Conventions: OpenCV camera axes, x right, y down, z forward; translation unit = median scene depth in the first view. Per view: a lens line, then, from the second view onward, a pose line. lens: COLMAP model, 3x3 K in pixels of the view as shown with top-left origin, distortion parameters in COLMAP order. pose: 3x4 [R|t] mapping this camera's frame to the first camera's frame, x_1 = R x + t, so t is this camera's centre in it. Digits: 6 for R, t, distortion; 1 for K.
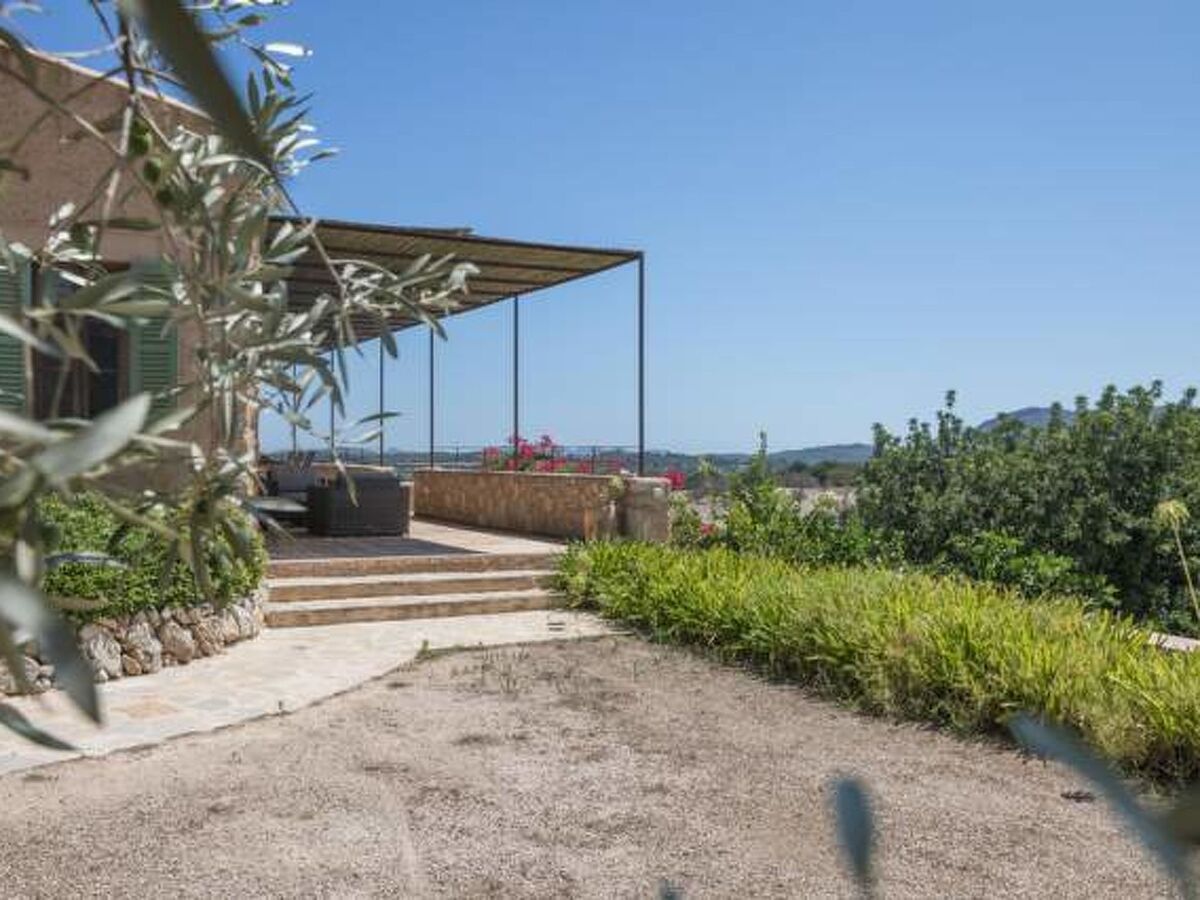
lens RADIAL K [[1085.0, 0, 606.5], [0, 1085.0, 447.2], [0, 0, 1]] dist [0.012631, 0.012804]
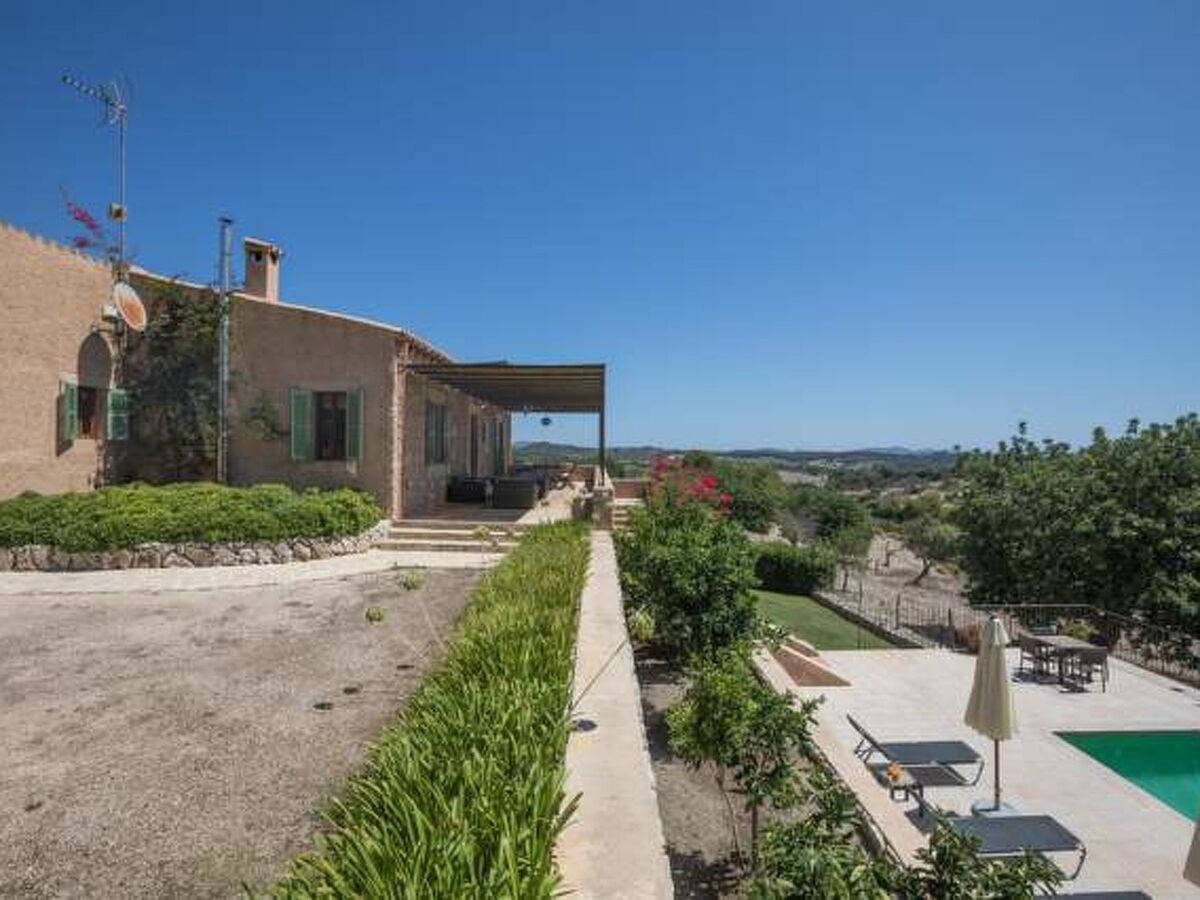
lens RADIAL K [[616.6, 0, 603.9], [0, 616.6, 448.8], [0, 0, 1]] dist [-0.050484, 0.018924]
pose [[0.874380, 0.005533, -0.485210, 0.780319], [-0.005223, 0.999984, 0.001991, -0.054450], [0.485213, 0.000794, 0.874395, 0.111509]]
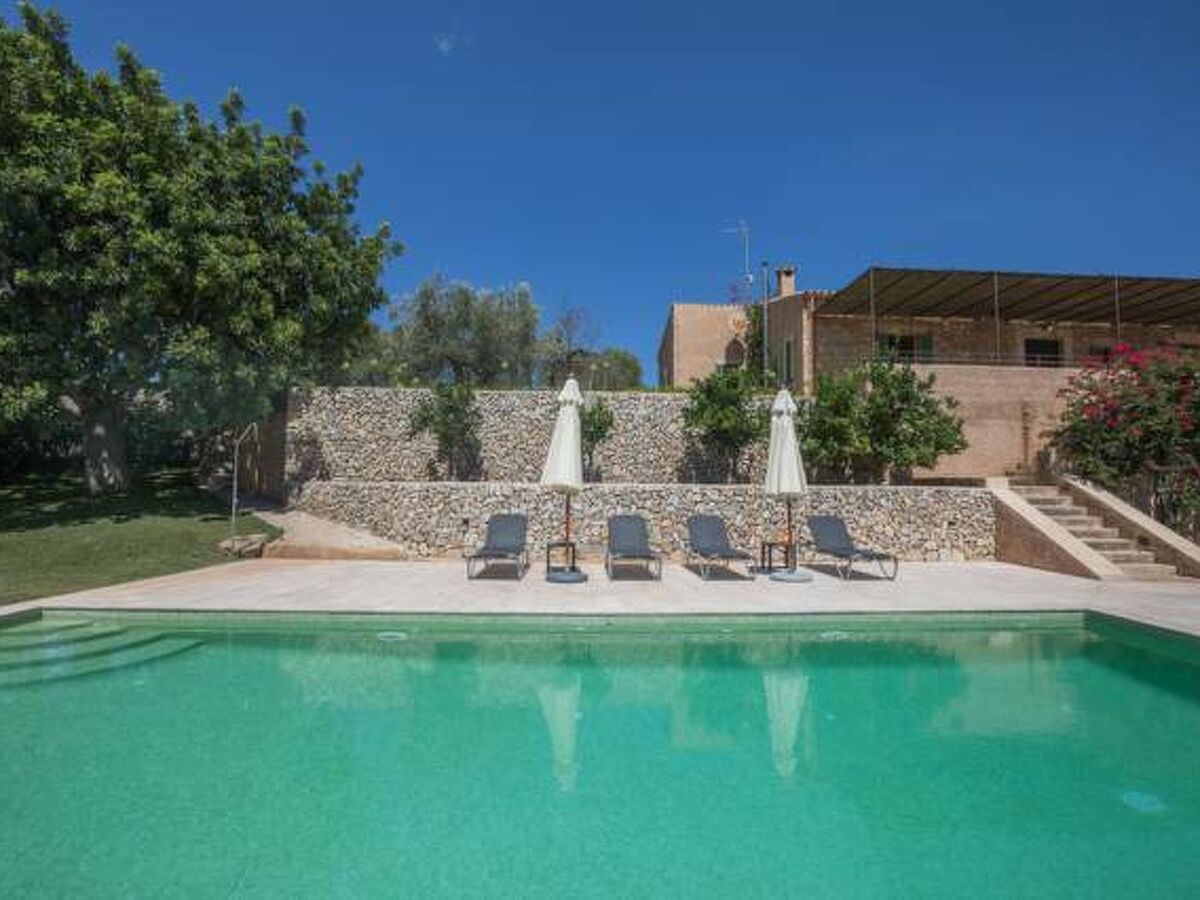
lens RADIAL K [[616.6, 0, 603.8], [0, 616.6, 448.3], [0, 0, 1]] dist [-0.050484, 0.018924]
pose [[-0.455085, -0.056538, -0.888651, 2.025269], [-0.008521, 0.998213, -0.059145, 0.406554], [0.890407, -0.019344, -0.454753, 1.544914]]
